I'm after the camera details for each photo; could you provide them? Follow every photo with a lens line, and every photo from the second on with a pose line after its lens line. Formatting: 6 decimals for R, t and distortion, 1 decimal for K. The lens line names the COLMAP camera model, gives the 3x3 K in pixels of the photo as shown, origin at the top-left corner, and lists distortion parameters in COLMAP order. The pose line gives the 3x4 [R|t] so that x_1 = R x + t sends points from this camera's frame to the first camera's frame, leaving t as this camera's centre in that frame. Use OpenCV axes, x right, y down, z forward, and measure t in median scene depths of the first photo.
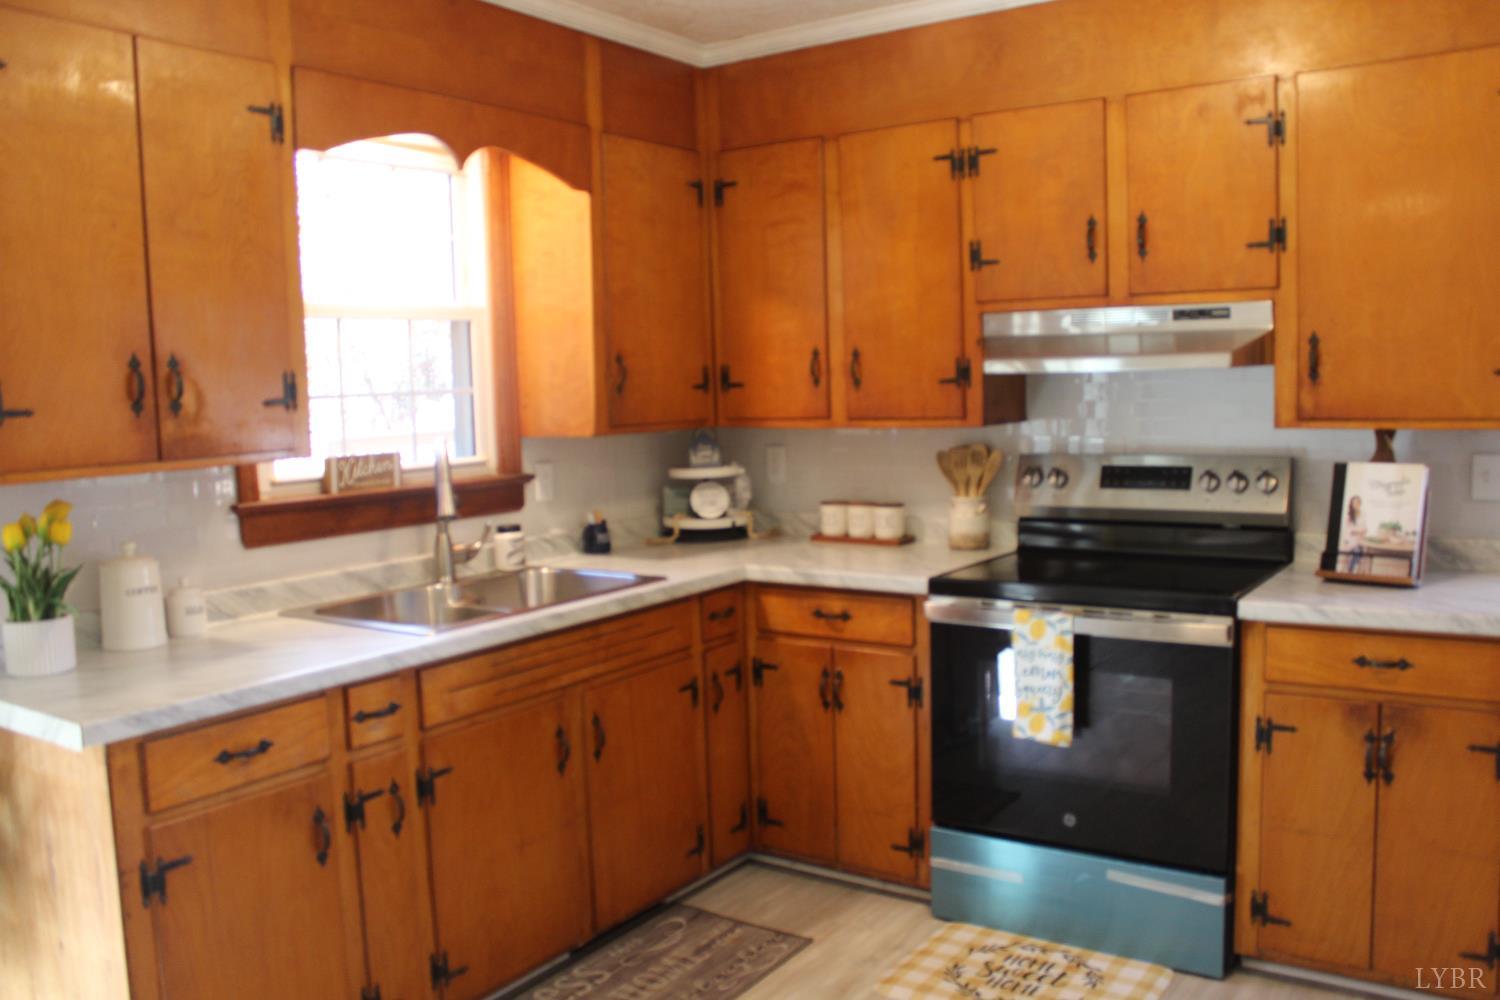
lens RADIAL K [[1265.5, 0, 754.8], [0, 1265.5, 503.6], [0, 0, 1]] dist [-0.128154, 0.096288]
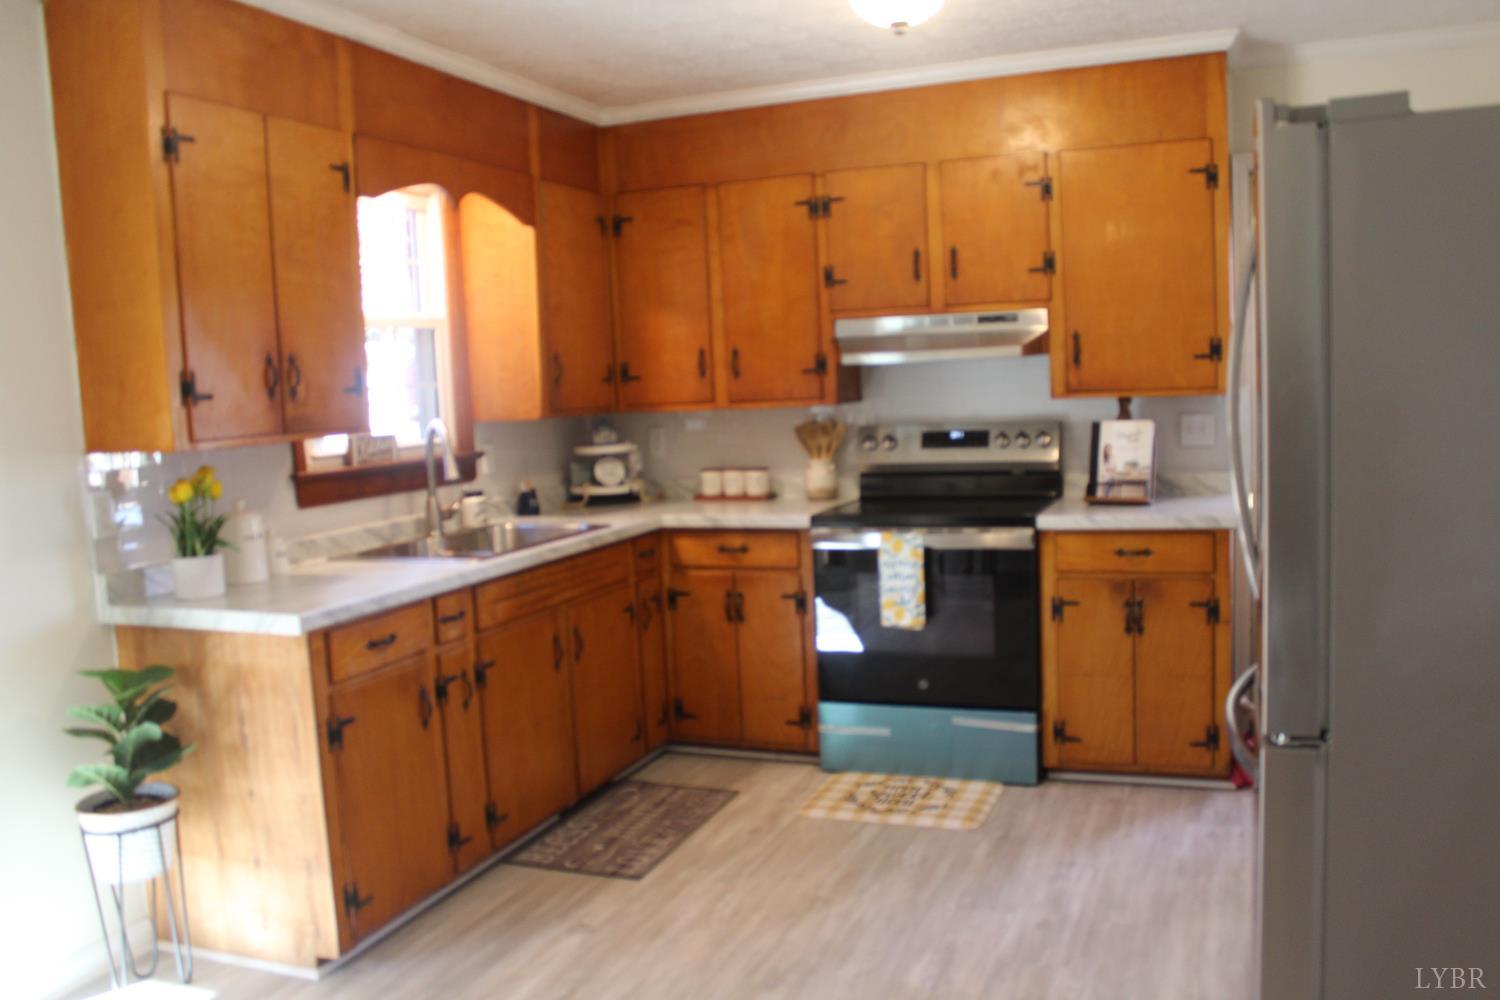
lens RADIAL K [[1265.5, 0, 743.0], [0, 1265.5, 495.3], [0, 0, 1]] dist [-0.128154, 0.096288]
pose [[0.976812, -0.034281, 0.211338, -0.215601], [0.036978, 0.999277, -0.008821, 0.045891], [-0.210883, 0.016431, 0.977373, -0.304580]]
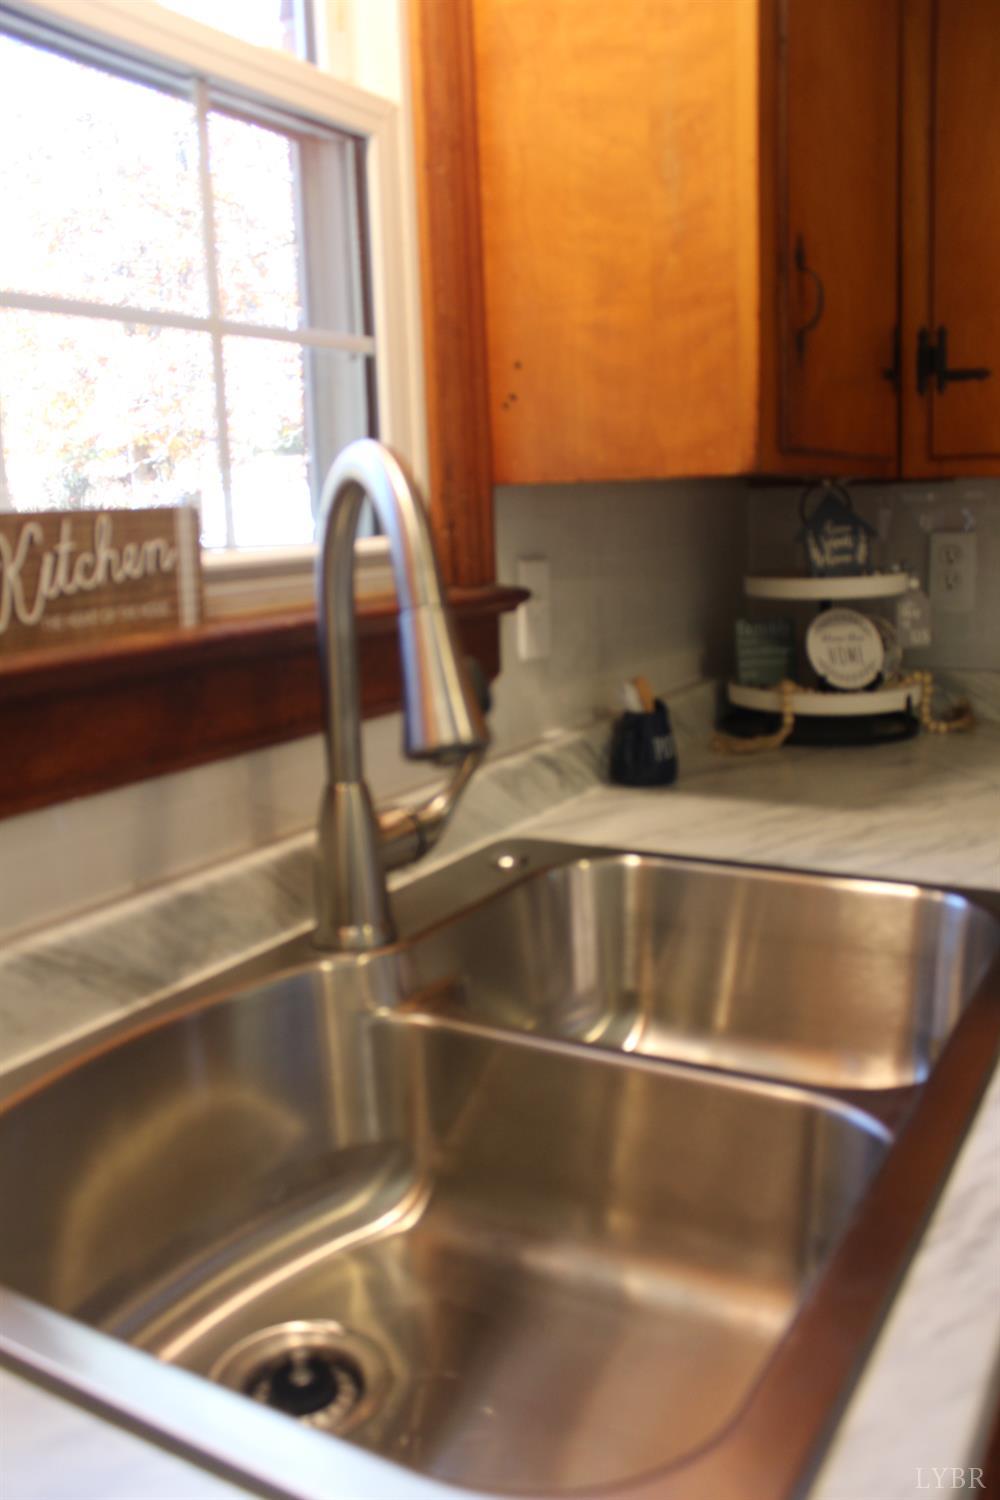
lens RADIAL K [[1265.5, 0, 507.9], [0, 1265.5, 766.1], [0, 0, 1]] dist [-0.128154, 0.096288]
pose [[0.996558, -0.019059, 0.080672, -0.240516], [0.010618, 0.994542, 0.103792, -0.011083], [-0.082210, -0.102578, 0.991322, 0.715808]]
